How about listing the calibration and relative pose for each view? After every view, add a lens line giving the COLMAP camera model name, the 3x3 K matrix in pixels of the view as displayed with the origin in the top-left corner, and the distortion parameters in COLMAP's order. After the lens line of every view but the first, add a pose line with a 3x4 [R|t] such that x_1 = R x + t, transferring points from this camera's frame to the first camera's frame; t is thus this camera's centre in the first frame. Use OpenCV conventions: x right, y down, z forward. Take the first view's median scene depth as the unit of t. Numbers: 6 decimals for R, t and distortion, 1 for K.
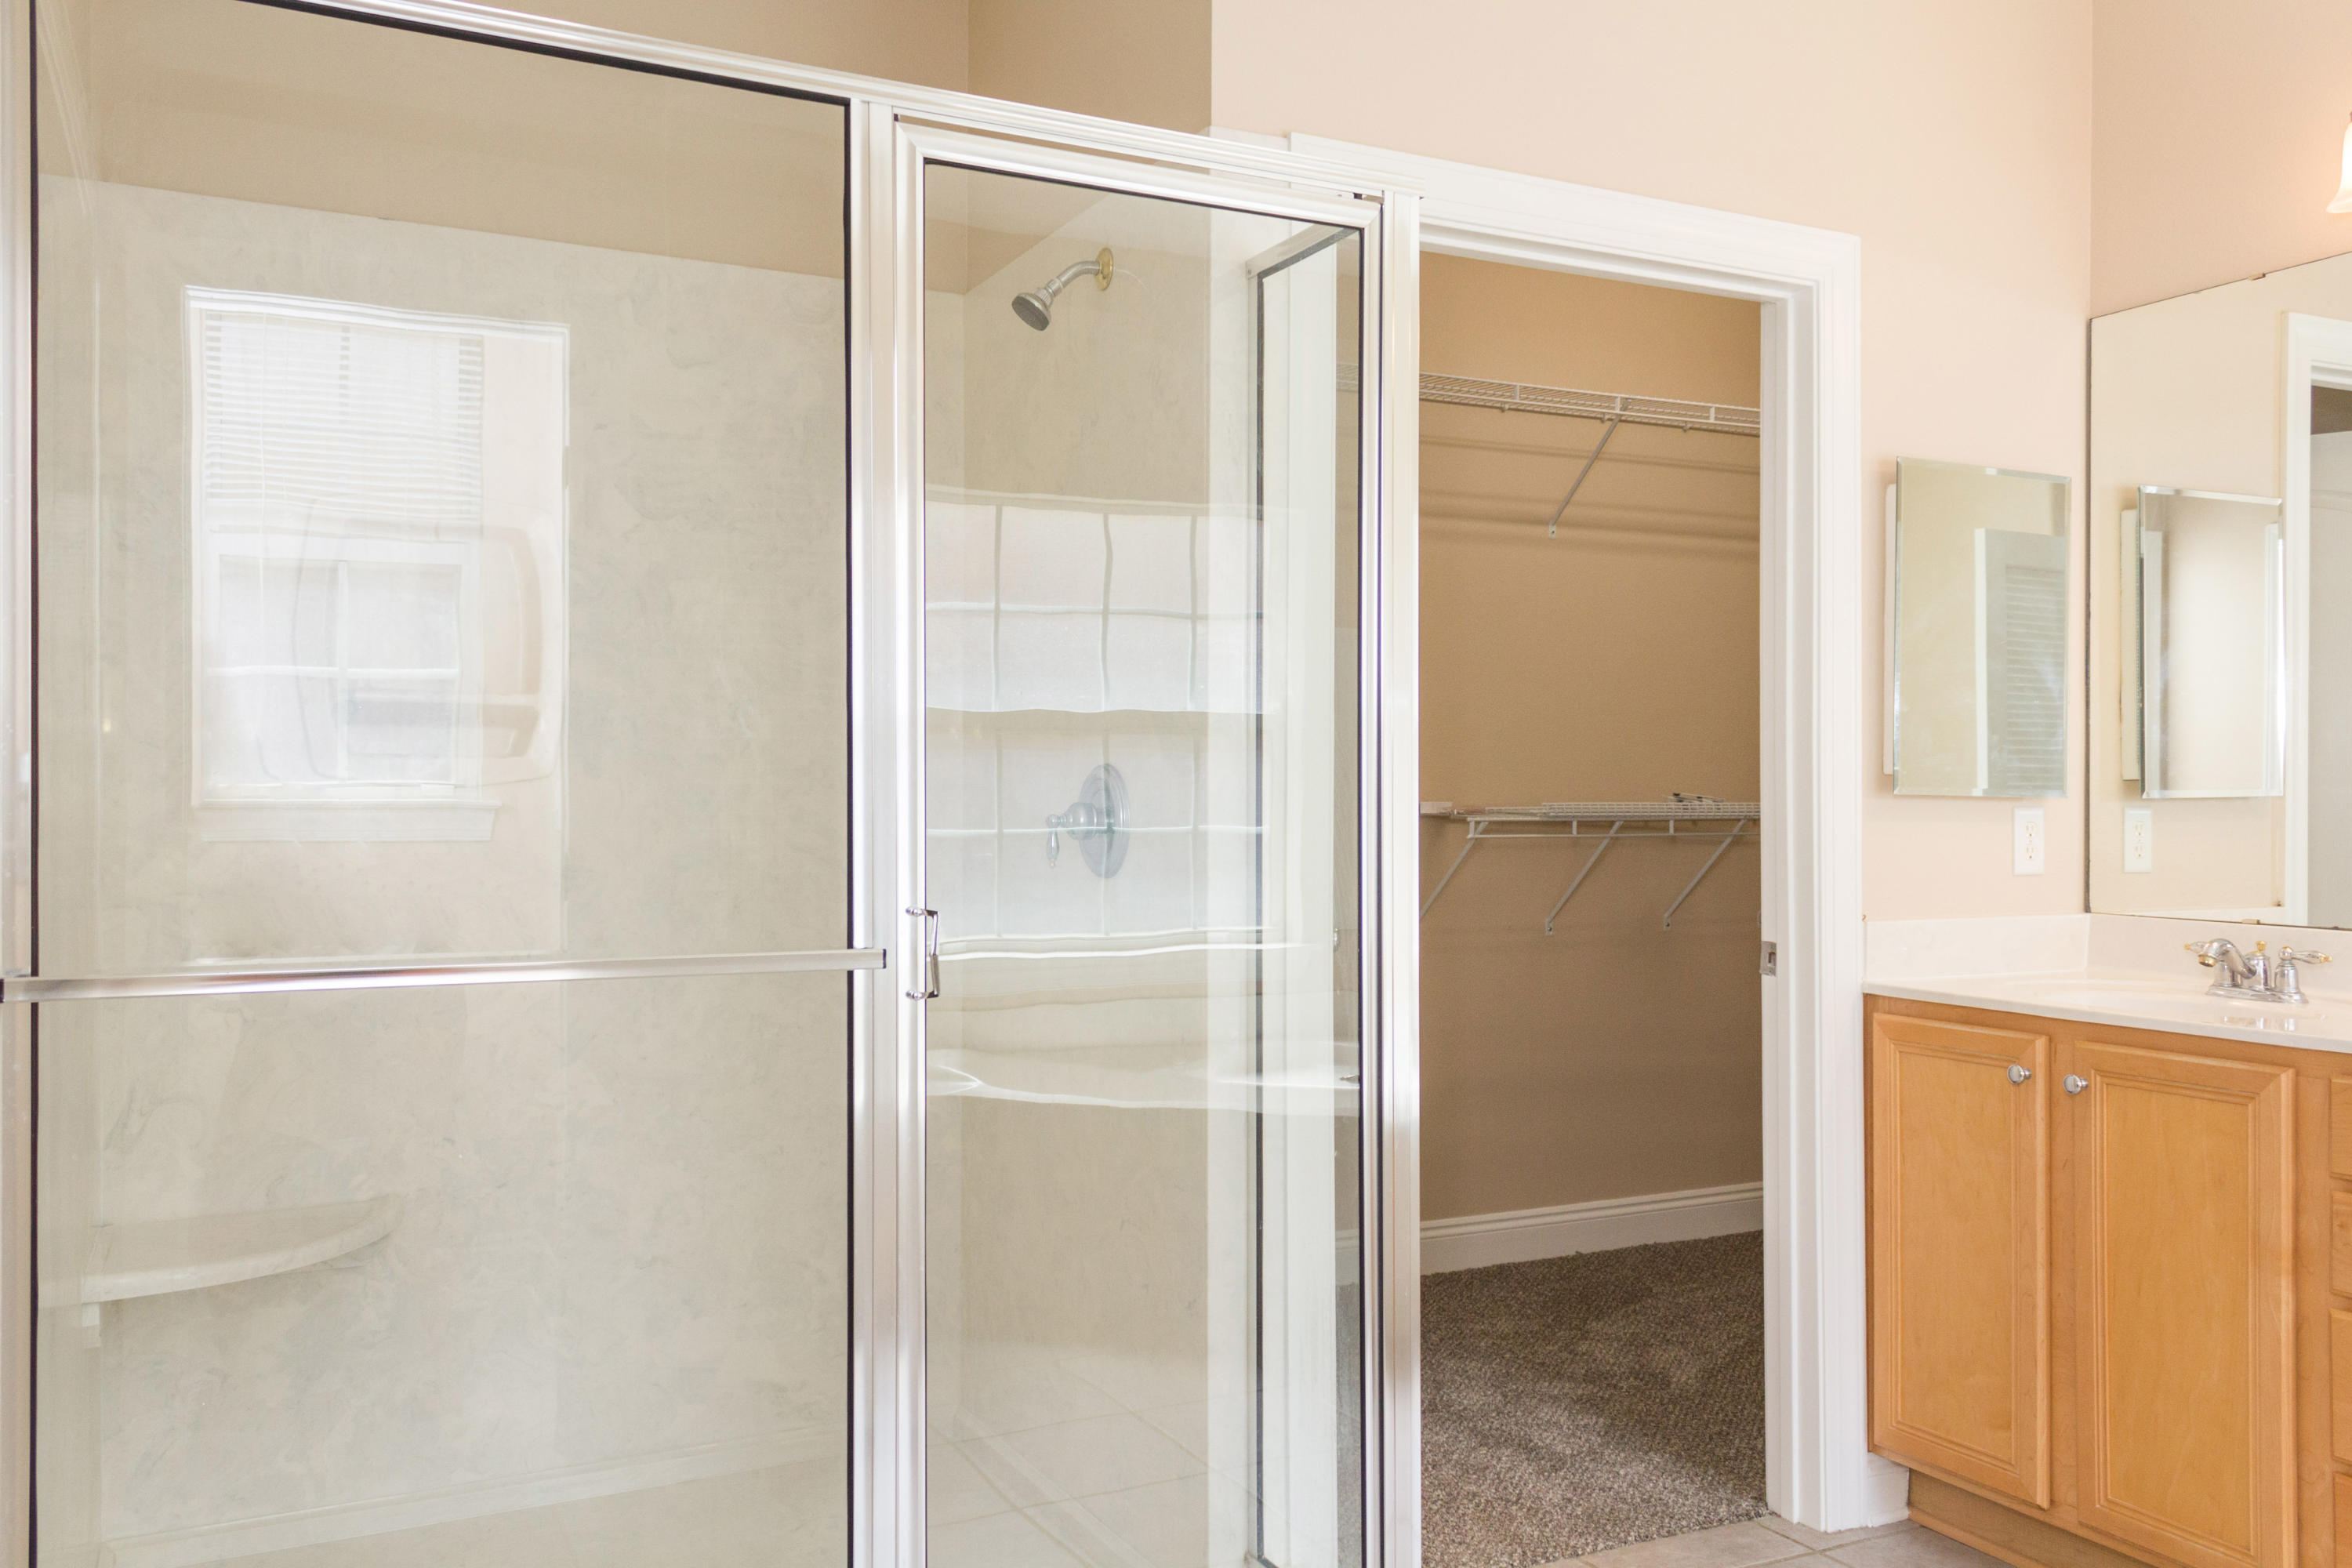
lens RADIAL K [[1891.8, 0, 1158.5], [0, 1891.8, 794.3], [0, 0, 1]] dist [-0.000163, 0.002778]
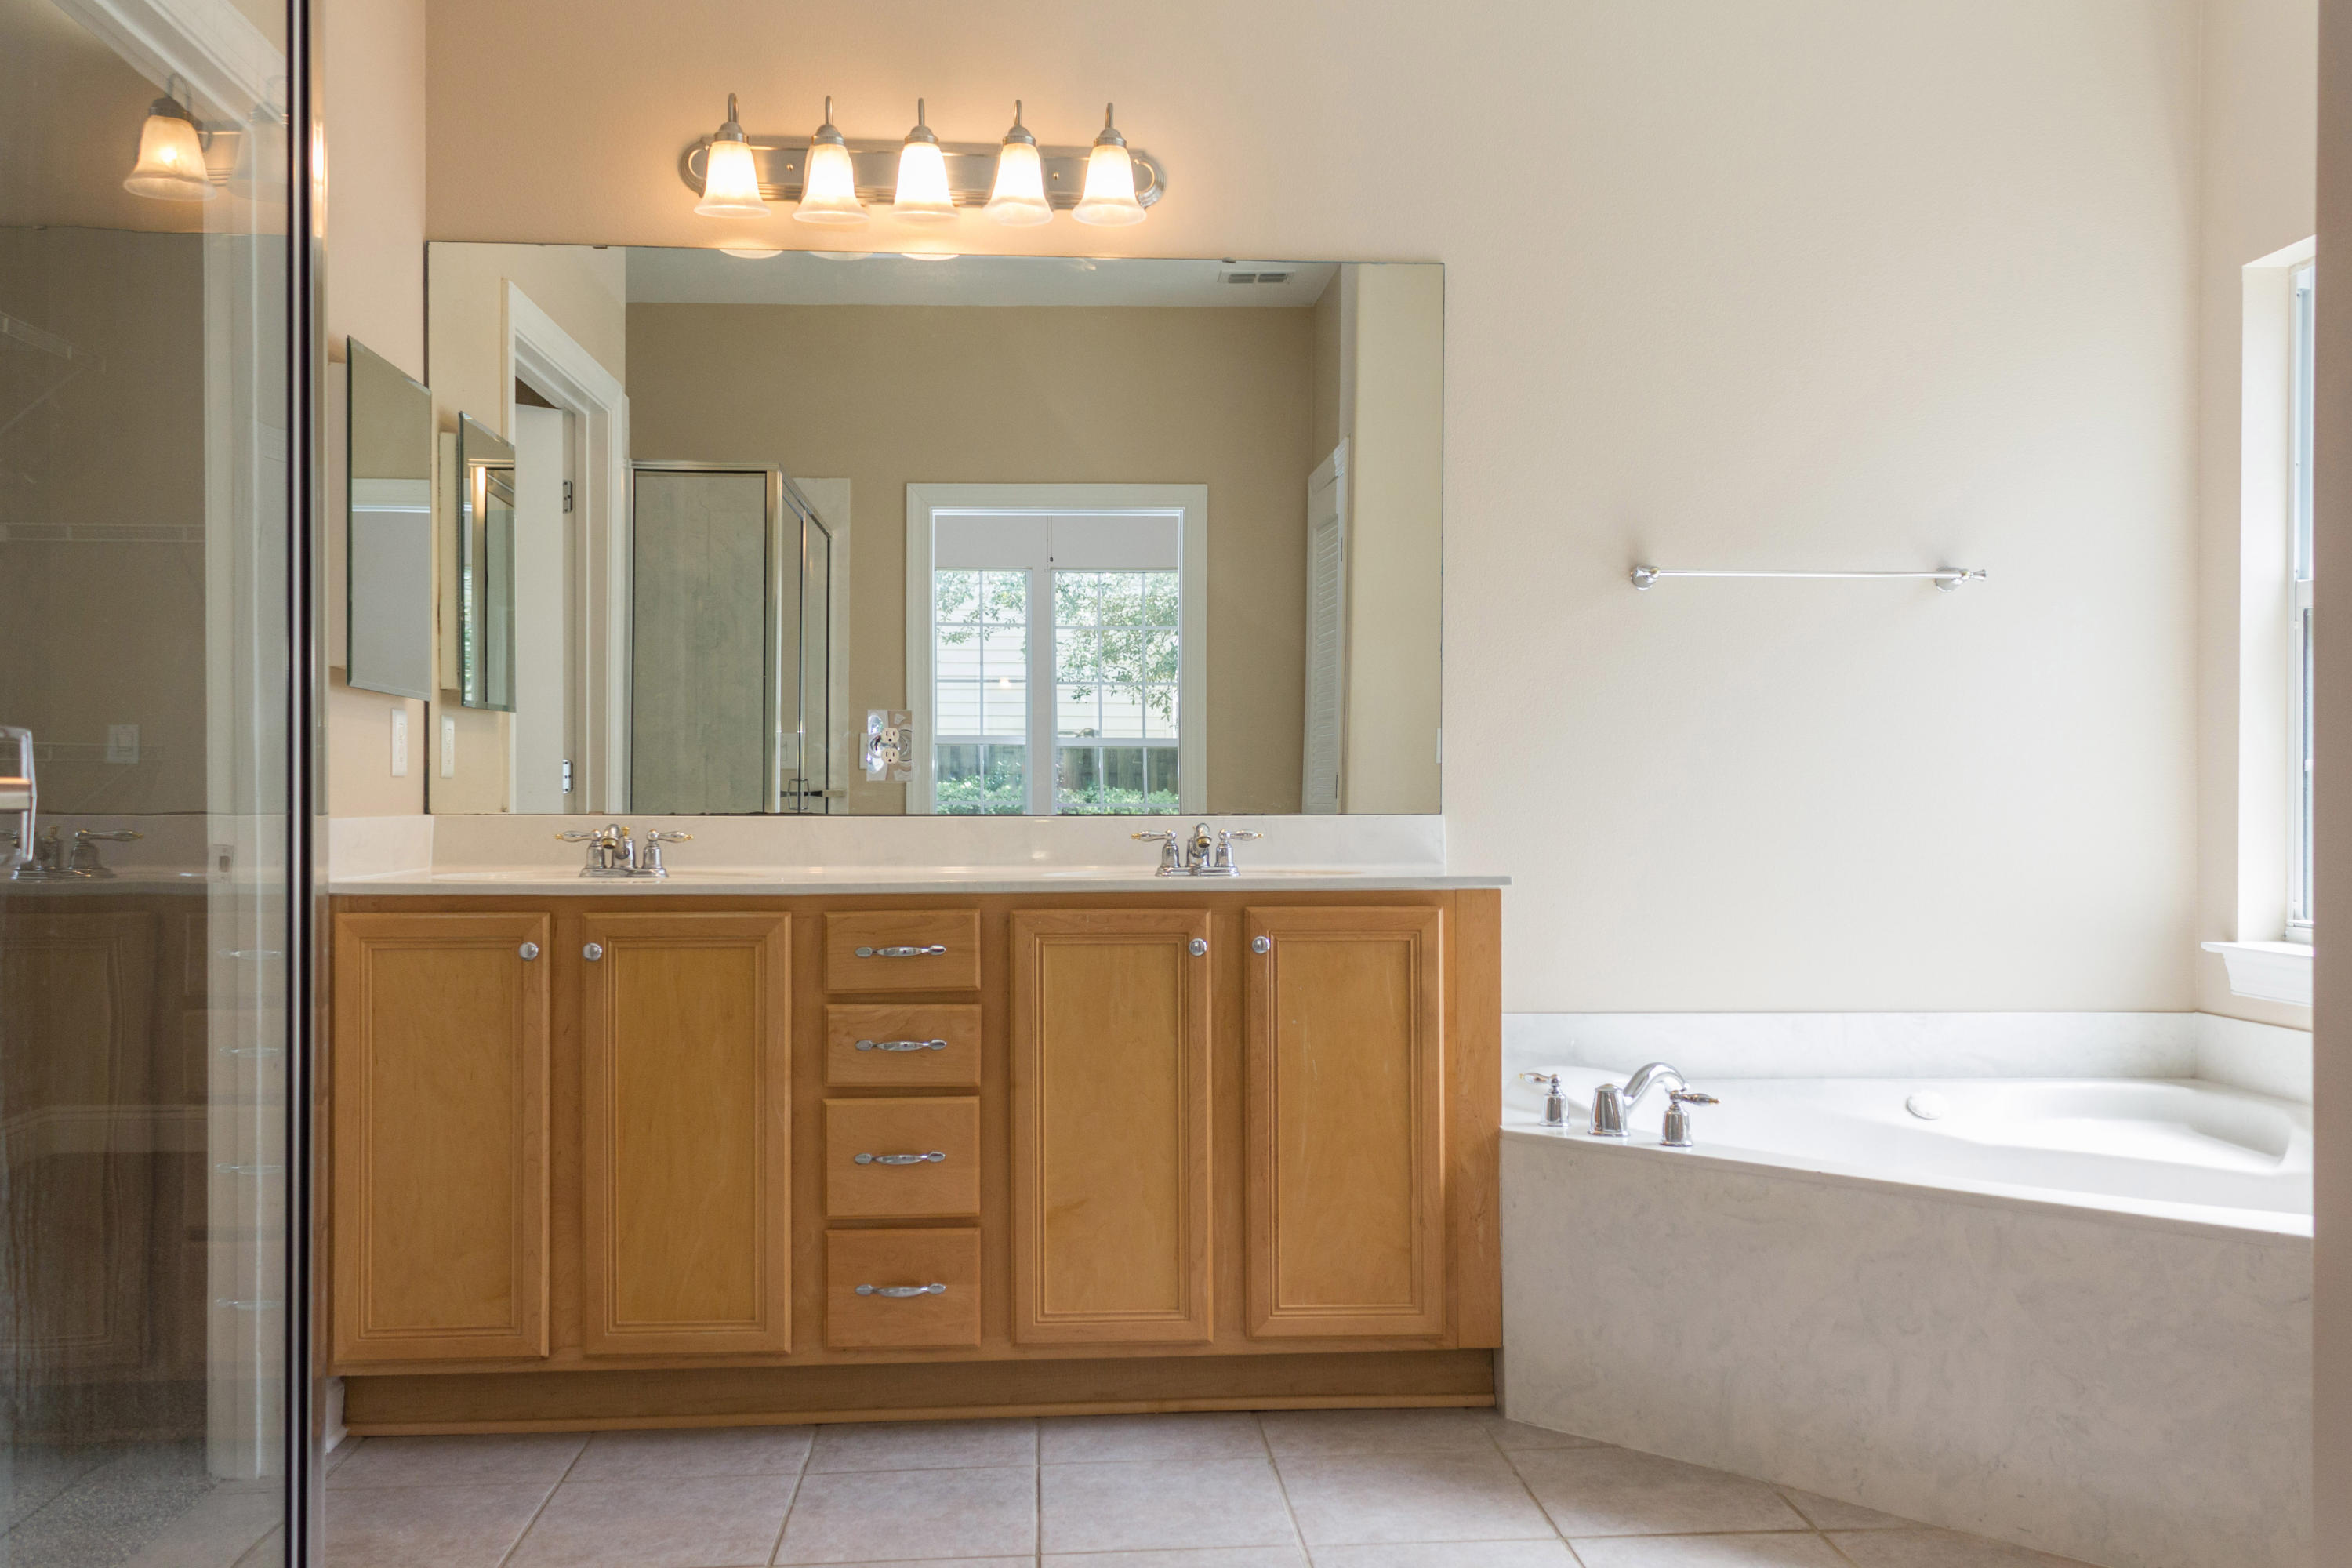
lens RADIAL K [[1891.8, 0, 1160.3], [0, 1891.8, 774.0], [0, 0, 1]] dist [-0.000163, 0.002778]
pose [[0.356929, 0.009896, 0.934079, -0.405698], [-0.003364, 0.999951, -0.009308, 0.058068], [-0.934125, 0.000180, 0.356945, 0.297401]]
